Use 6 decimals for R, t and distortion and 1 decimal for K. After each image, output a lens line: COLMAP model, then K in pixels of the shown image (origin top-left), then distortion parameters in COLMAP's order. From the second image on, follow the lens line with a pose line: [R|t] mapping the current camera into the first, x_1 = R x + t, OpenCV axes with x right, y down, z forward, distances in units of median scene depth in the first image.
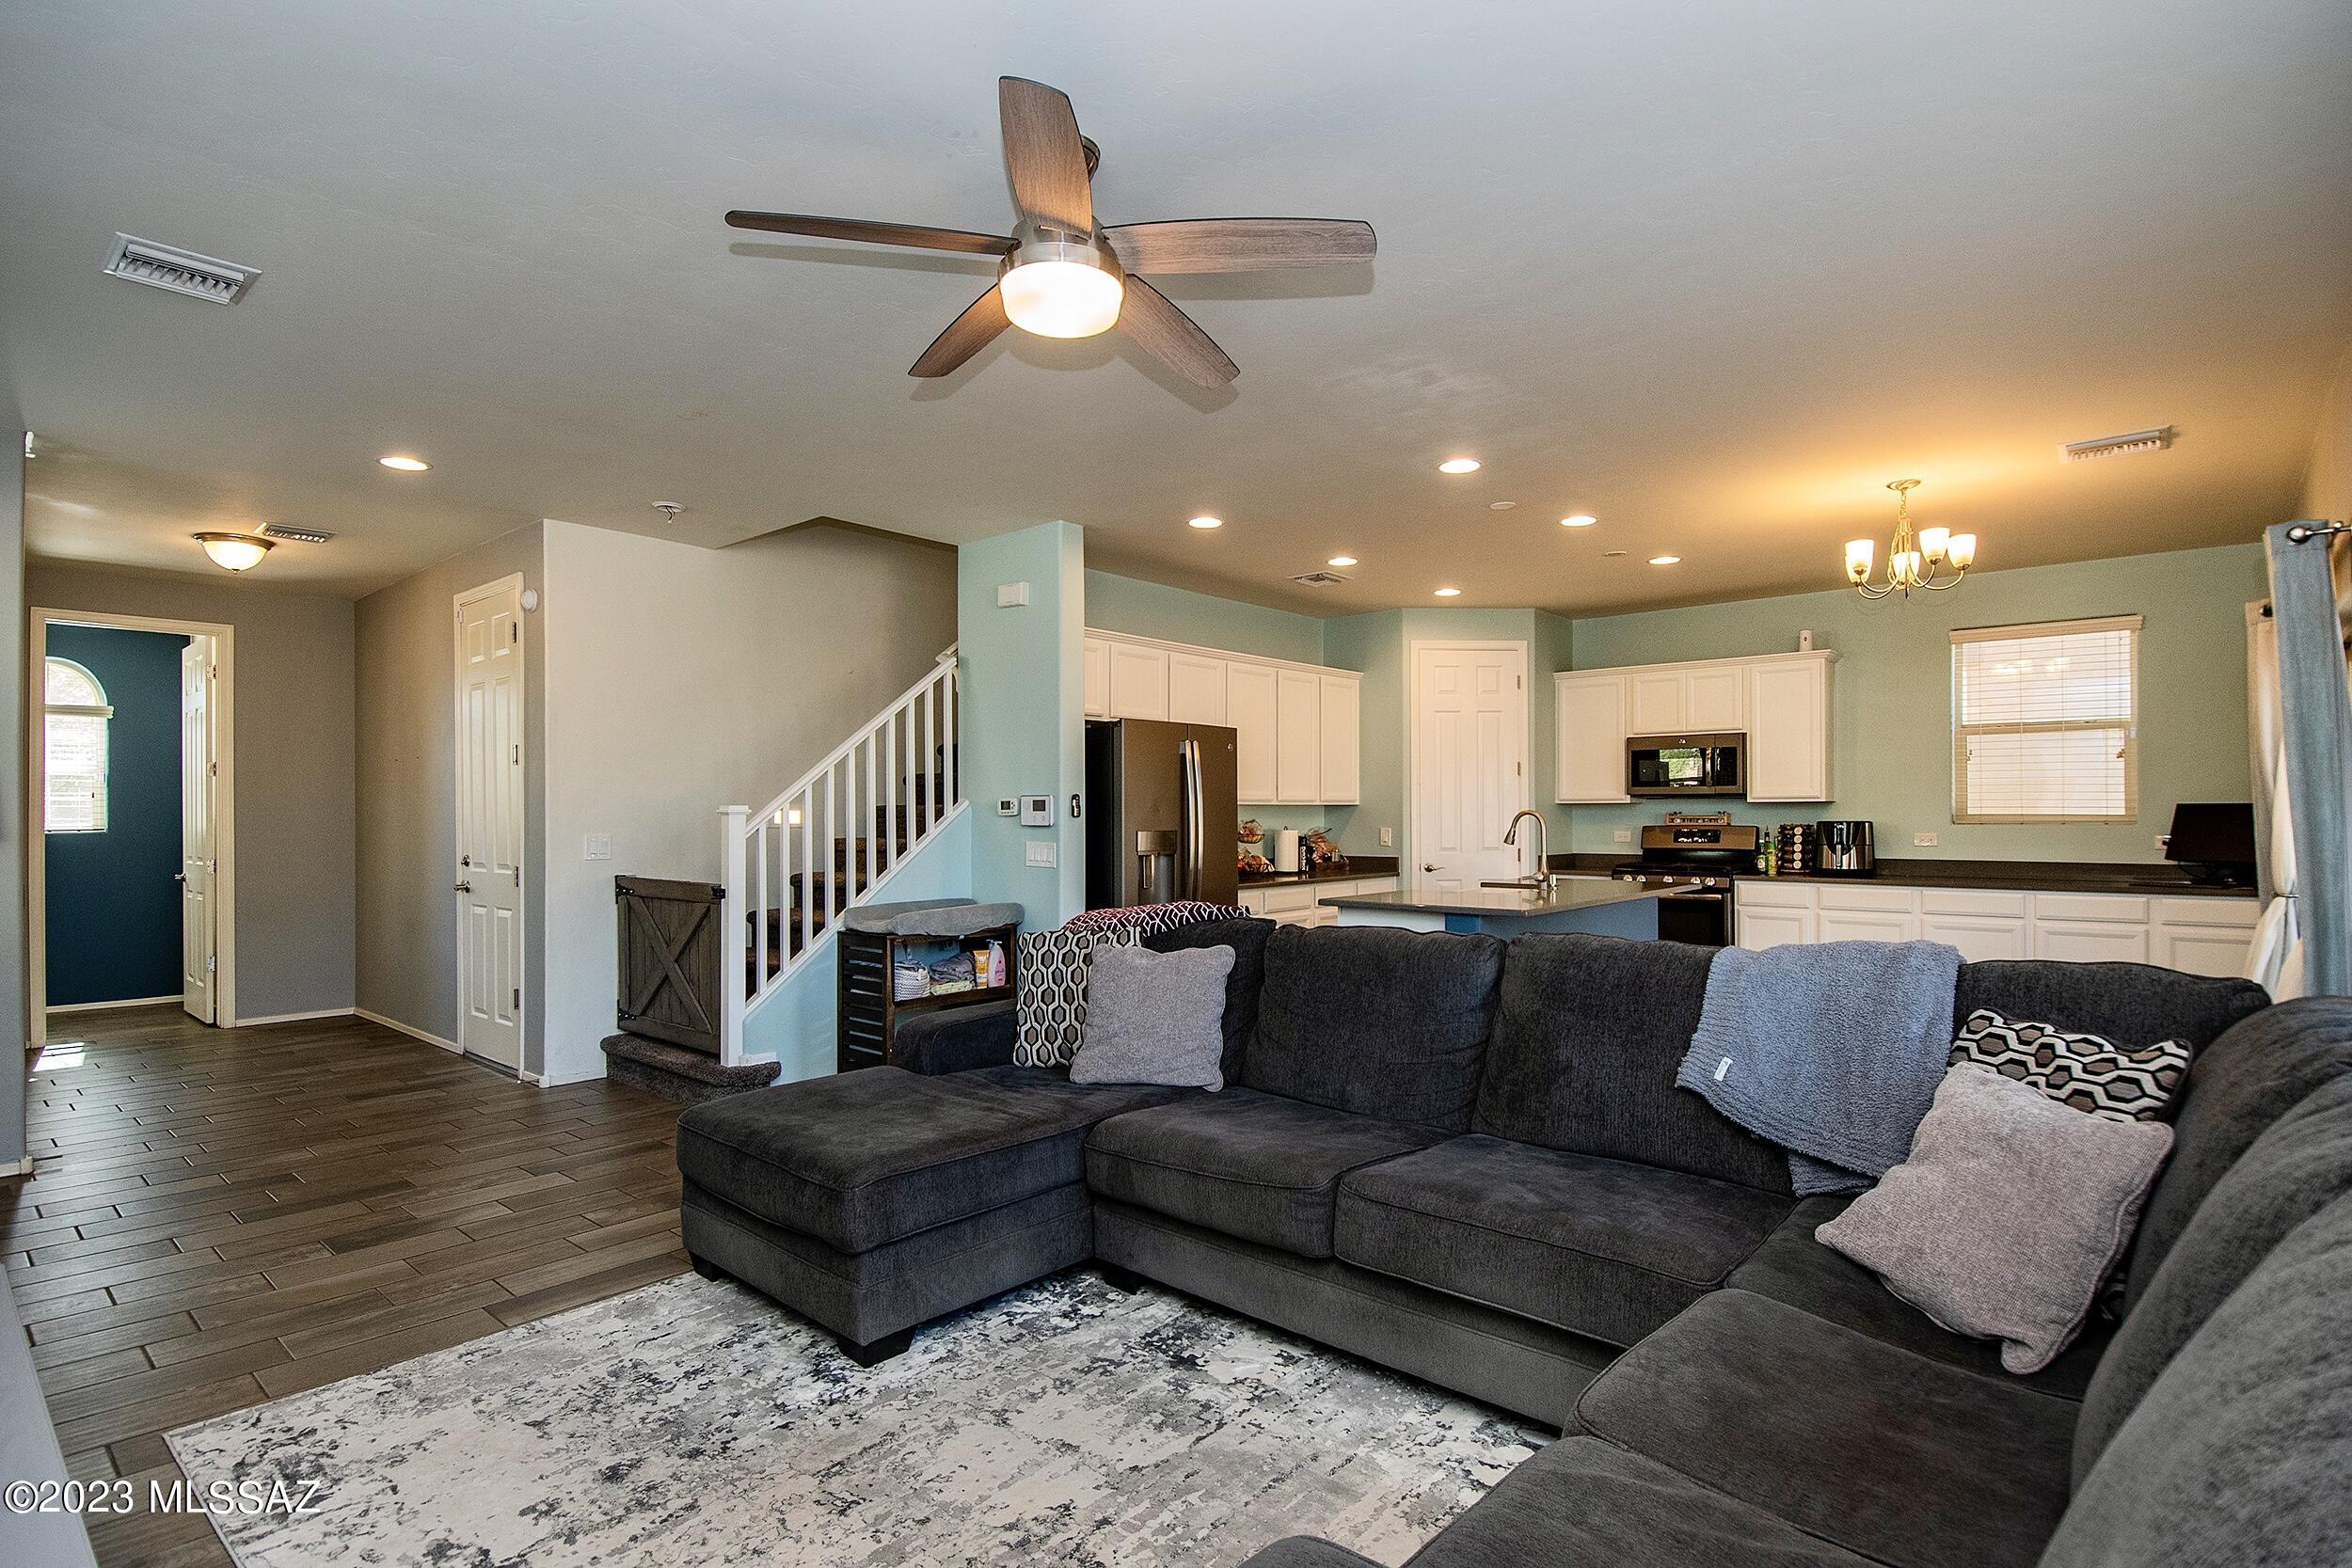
lens RADIAL K [[1138.7, 0, 1158.5], [0, 1138.7, 801.7], [0, 0, 1]] dist [-0.029144, -0.000240]
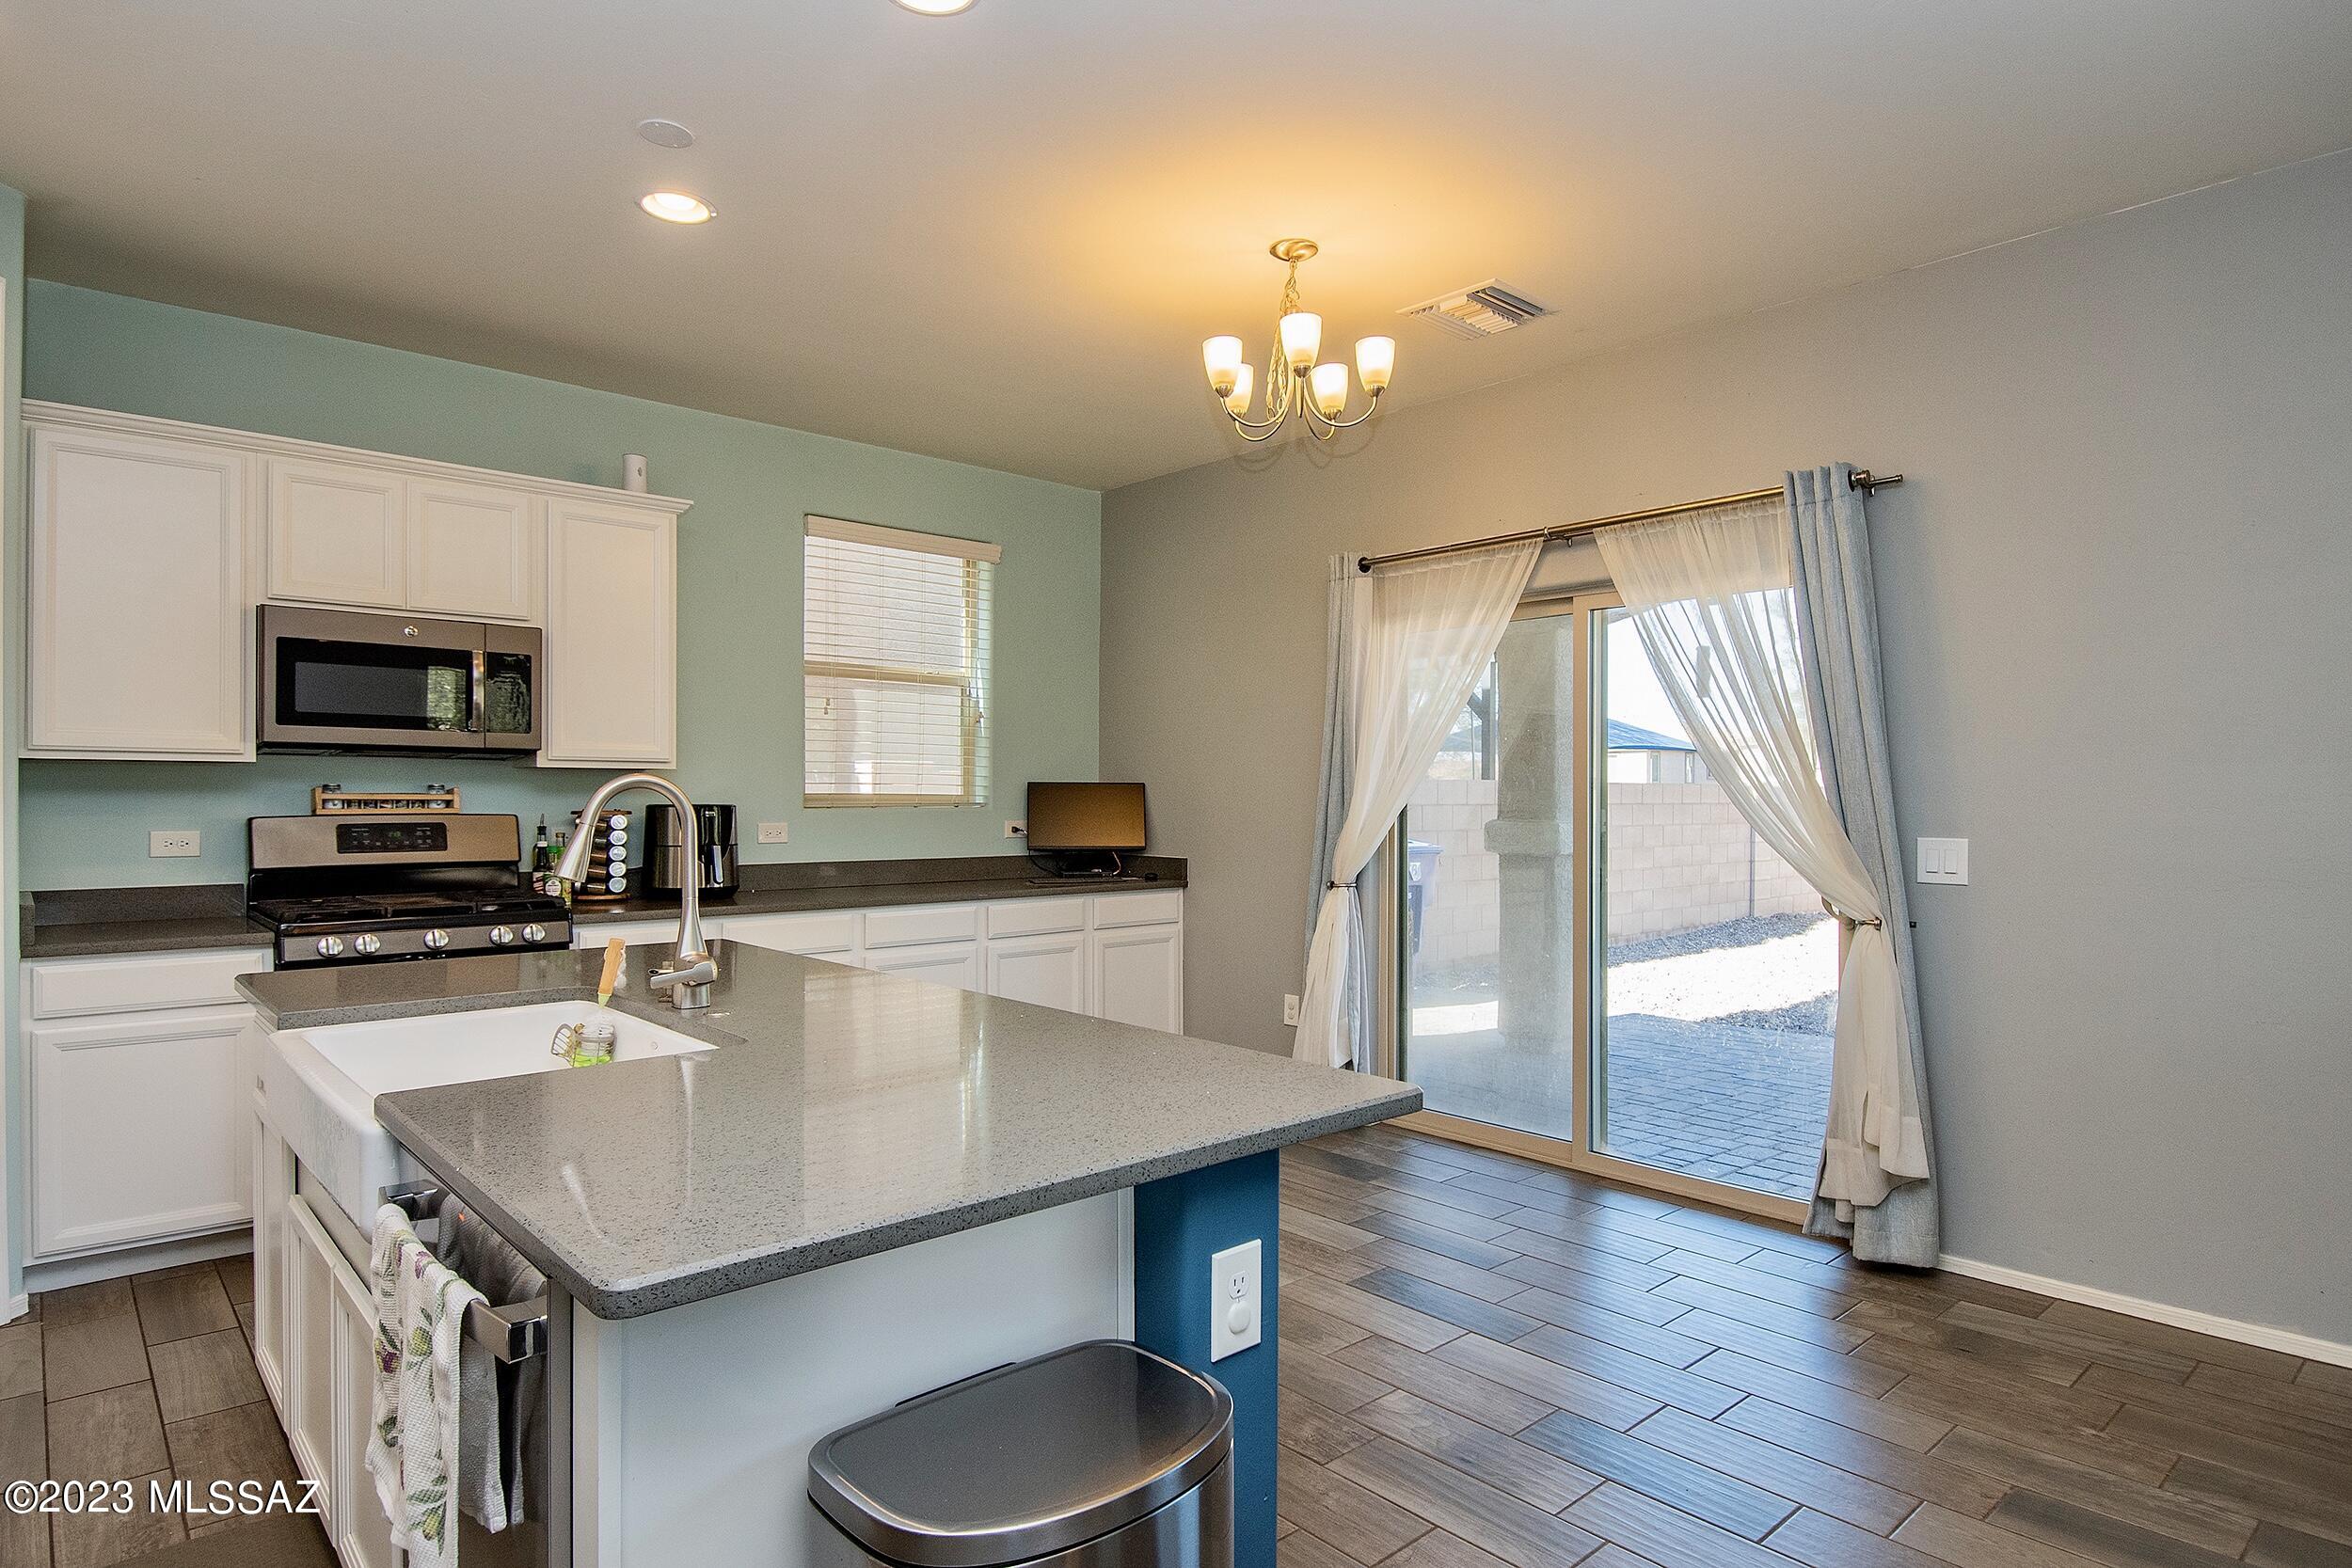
lens RADIAL K [[1289.2, 0, 1175.0], [0, 1289.2, 792.3], [0, 0, 1]] dist [-0.015601, -0.001912]
pose [[0.099968, 0.008361, 0.994956, -0.018254], [-0.008259, 0.999937, -0.007573, 0.013939], [-0.994956, -0.007461, 0.100031, 0.673952]]
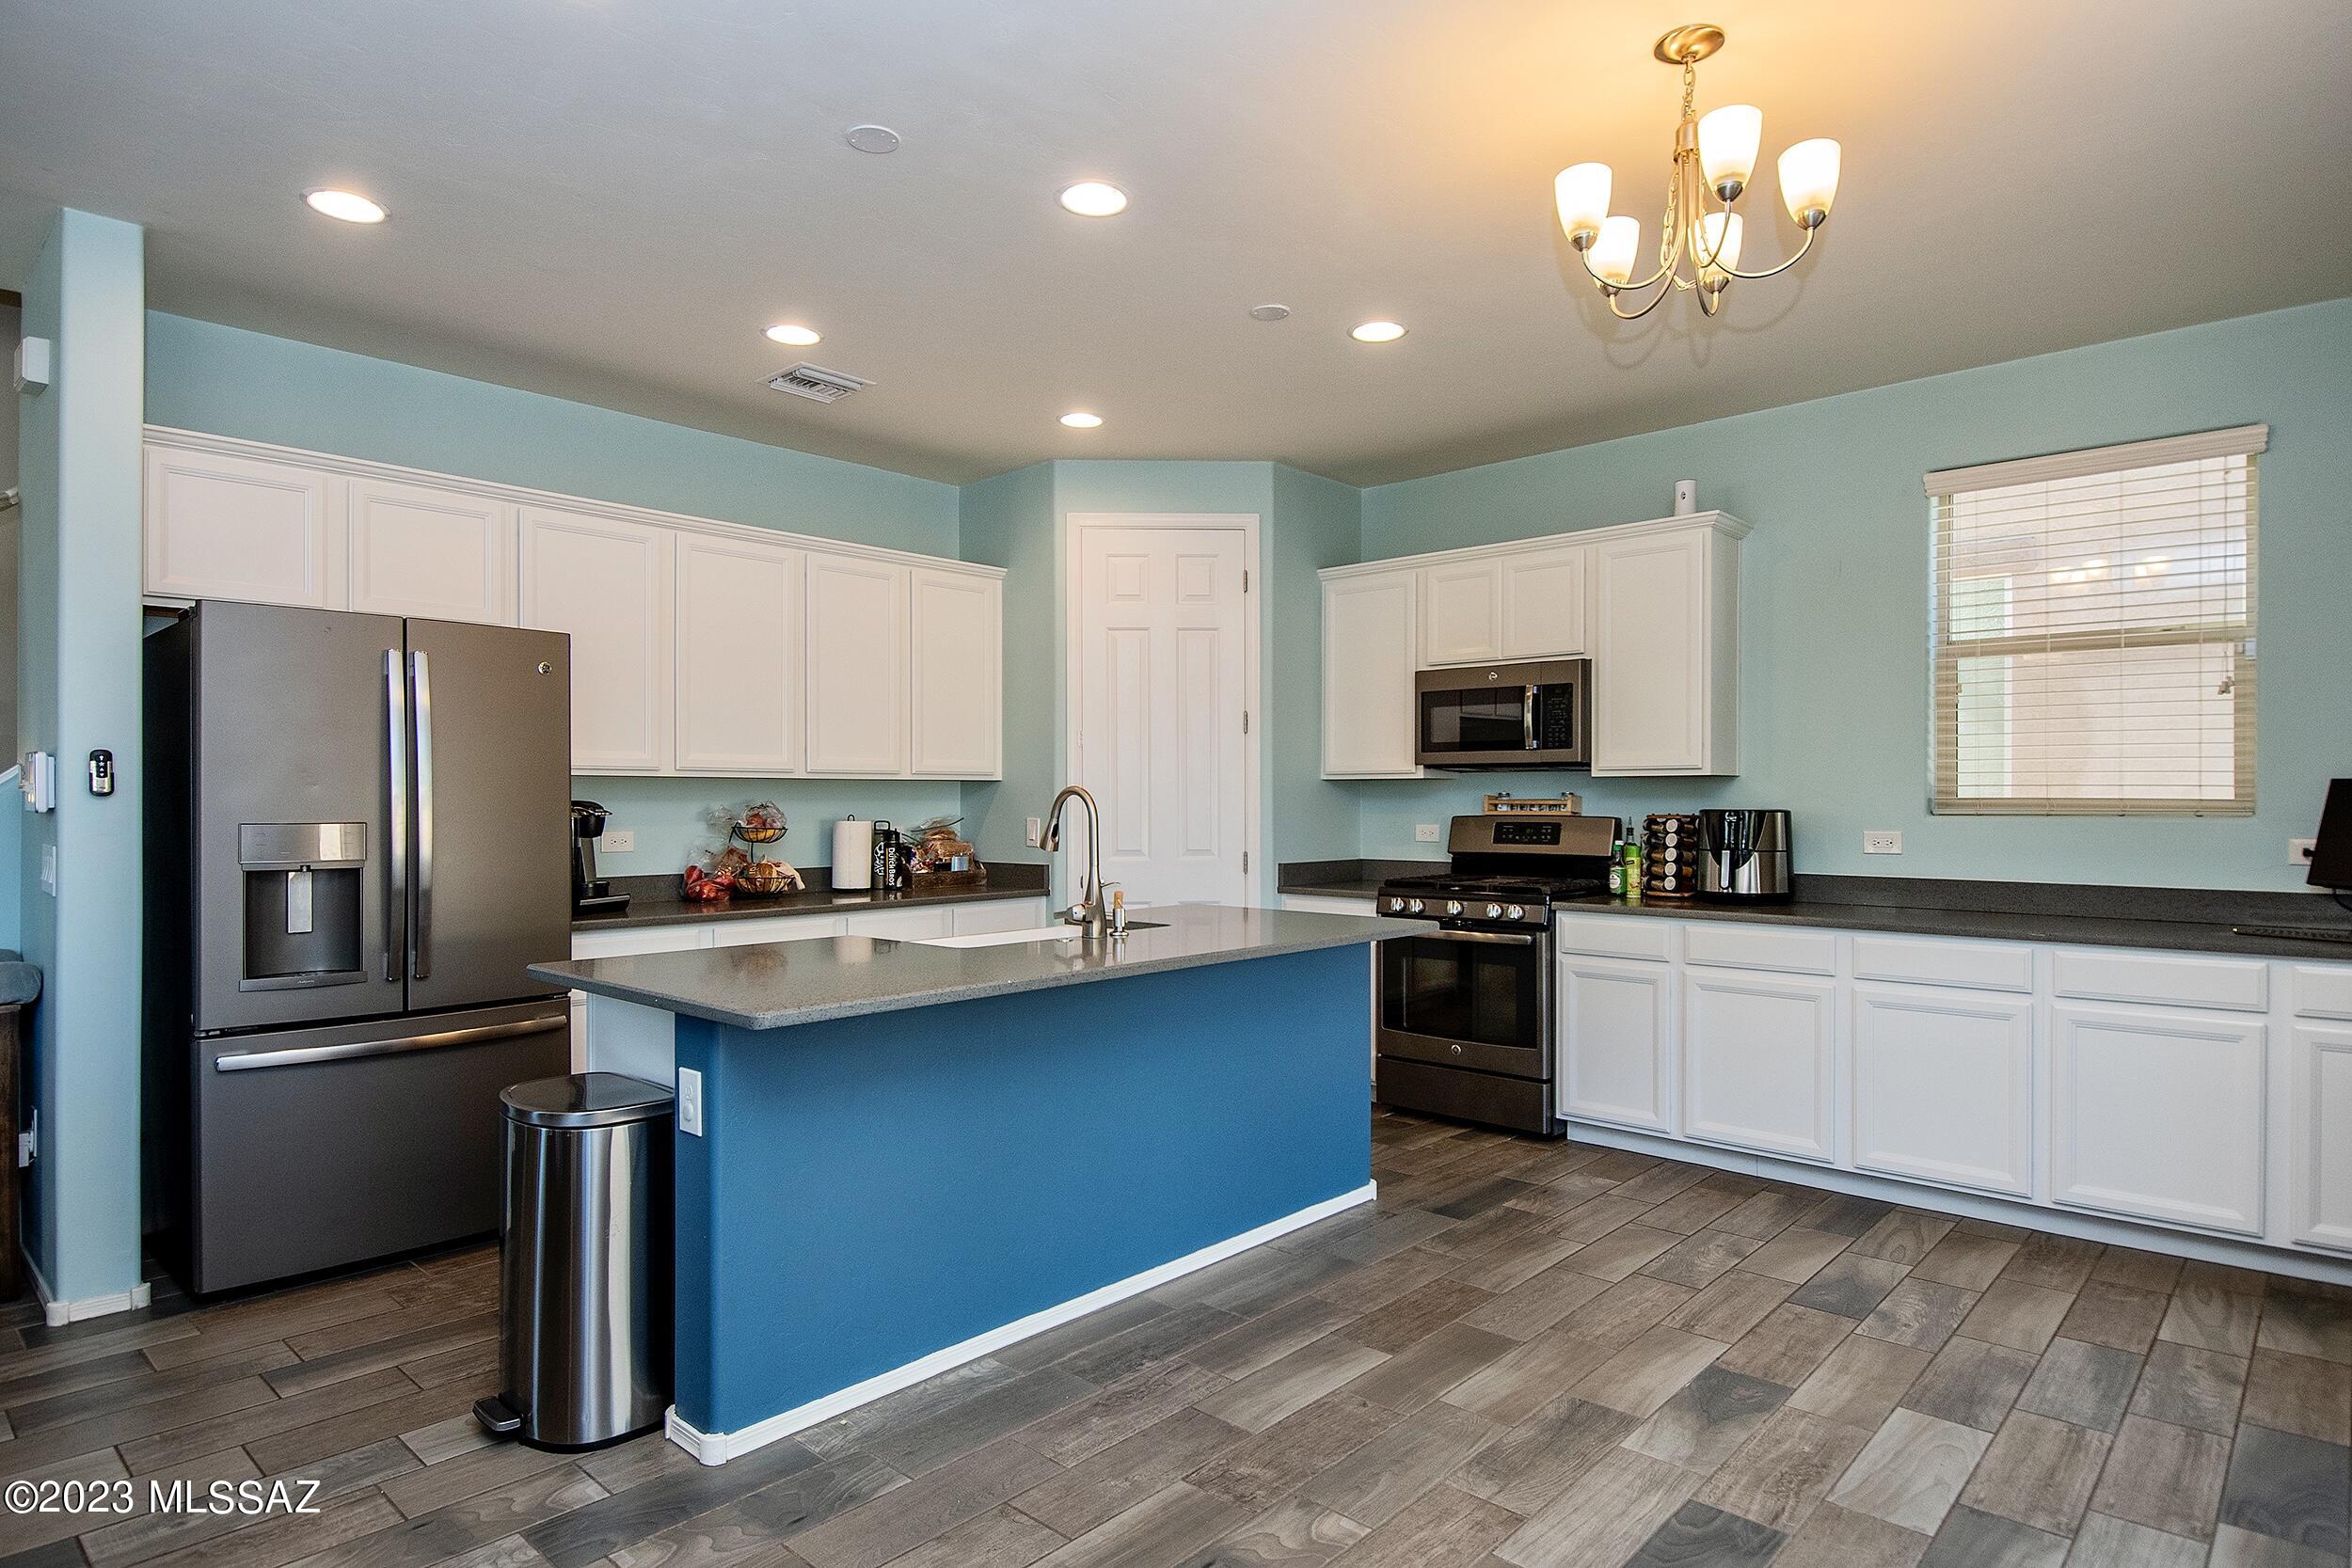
lens RADIAL K [[1289.2, 0, 1191.6], [0, 1289.2, 793.9], [0, 0, 1]] dist [-0.015601, -0.001912]
pose [[0.999994, 0.002866, -0.002172, 0.320784], [-0.002852, 0.999974, 0.006596, 0.005849], [0.002191, -0.006590, 0.999976, 0.335912]]
